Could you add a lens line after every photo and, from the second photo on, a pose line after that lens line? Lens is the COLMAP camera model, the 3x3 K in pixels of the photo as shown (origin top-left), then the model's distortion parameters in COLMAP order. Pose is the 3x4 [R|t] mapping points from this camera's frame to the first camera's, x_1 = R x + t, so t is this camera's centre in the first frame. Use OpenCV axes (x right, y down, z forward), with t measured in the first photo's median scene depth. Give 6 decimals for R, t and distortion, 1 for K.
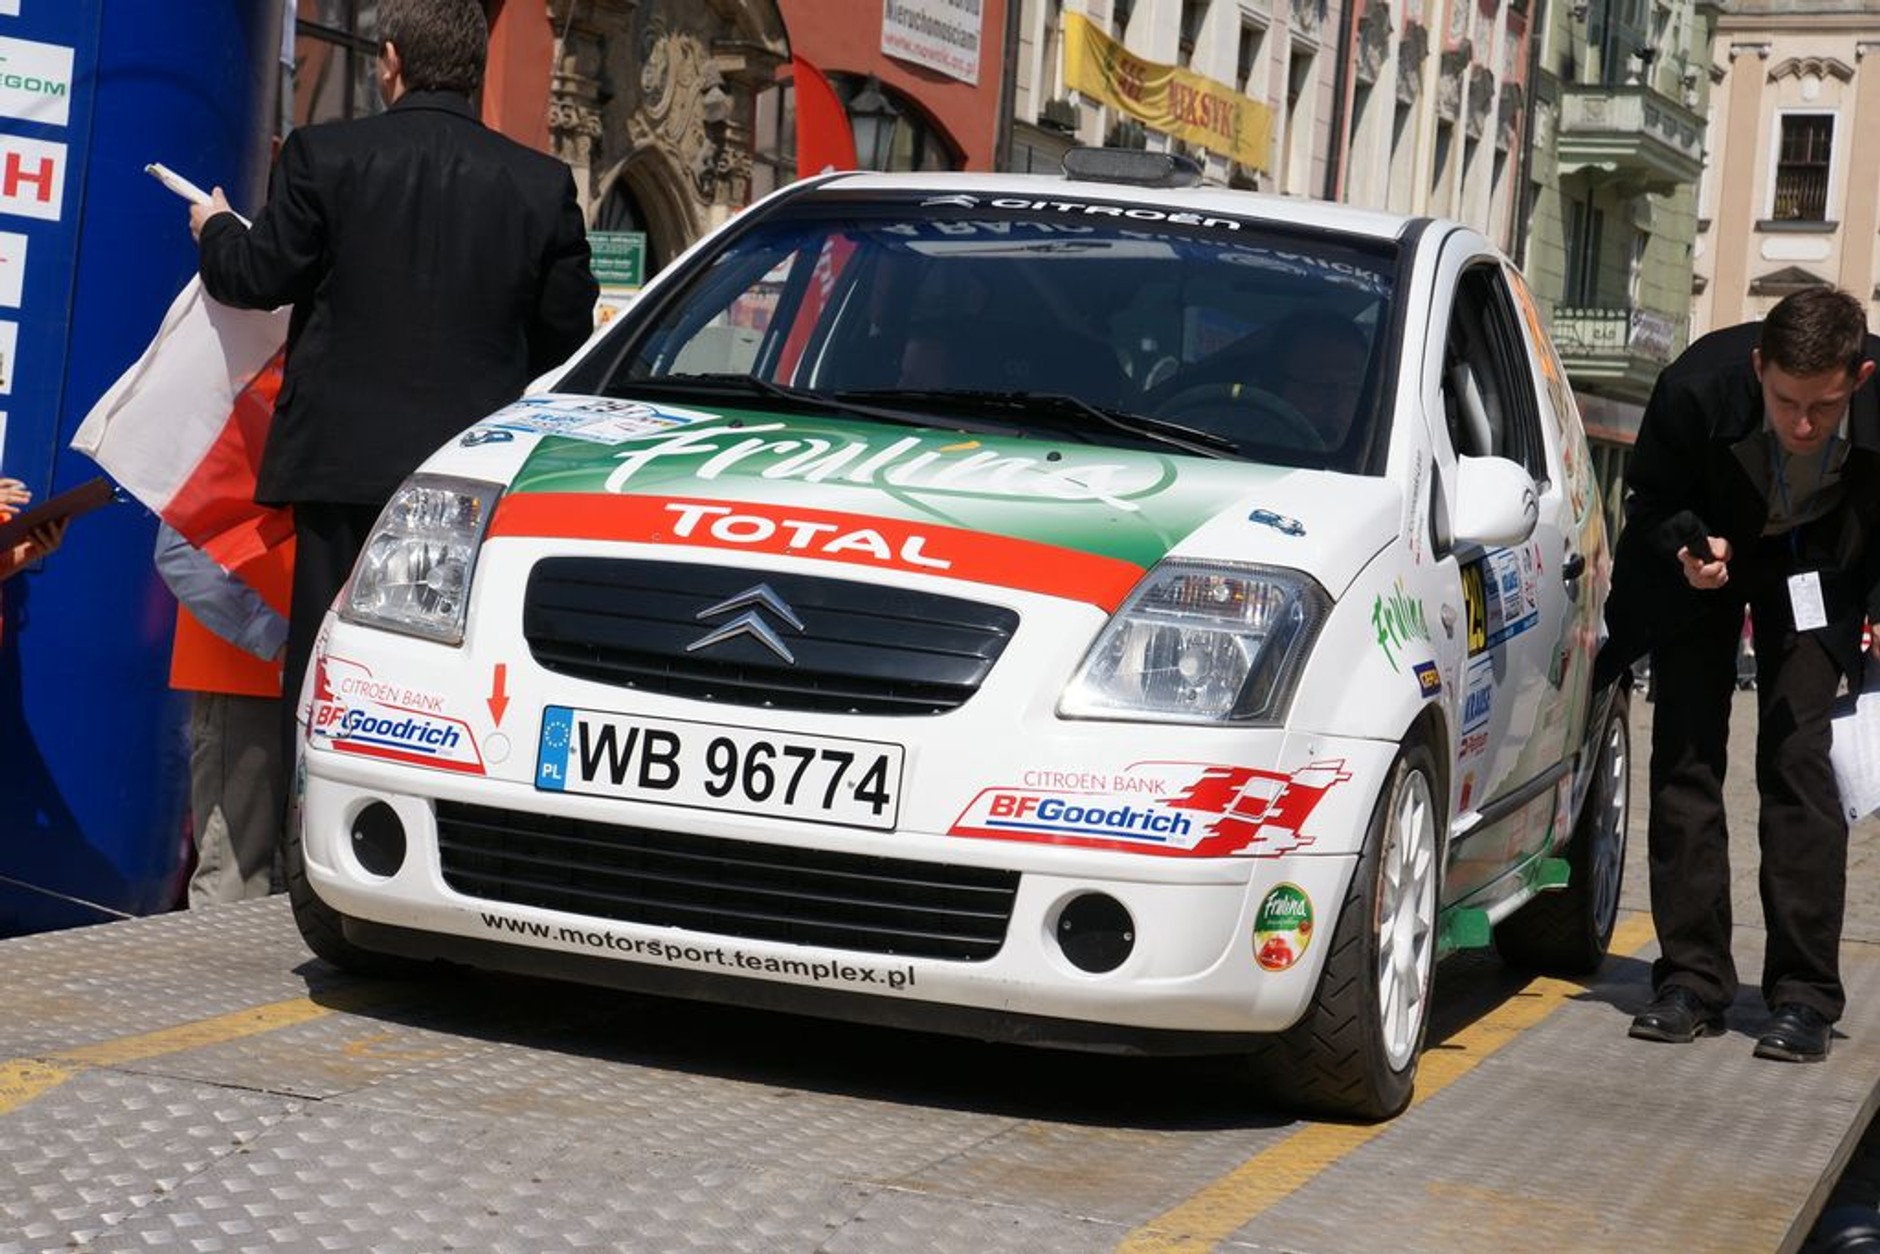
lens RADIAL K [[2493.3, 0, 940.0], [0, 2493.3, 627.0], [0, 0, 1]] dist [0.009704, 0.823237]
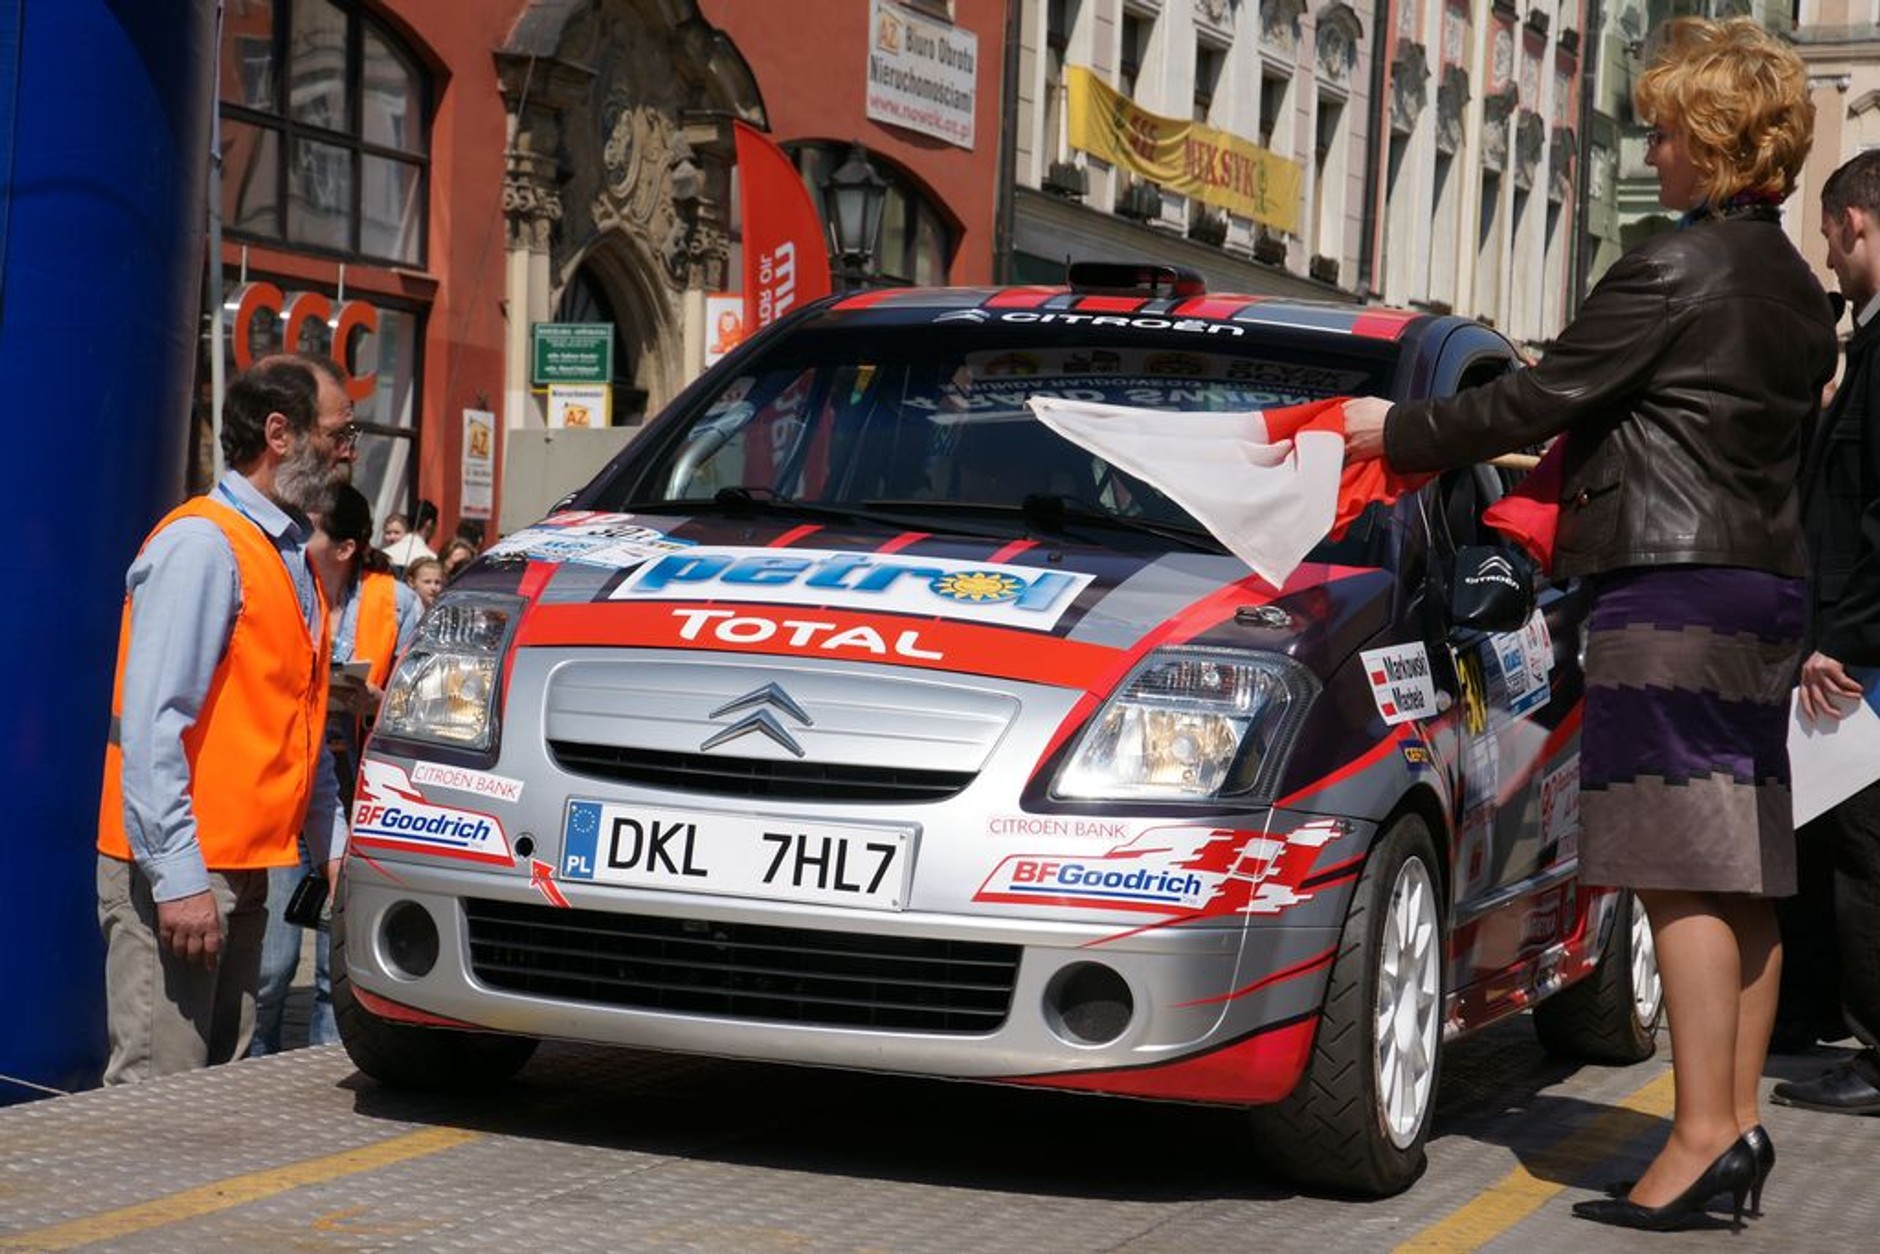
lens RADIAL K [[2051.0, 0, 940.0], [0, 2051.0, 627.0], [0, 0, 1]] dist [0.002028, 0.503213]
pose [[0.999440, -0.030972, -0.012658, 0.006805], [0.030694, 0.999296, -0.021580, -0.027578], [0.013318, 0.021179, 0.999687, 0.256273]]
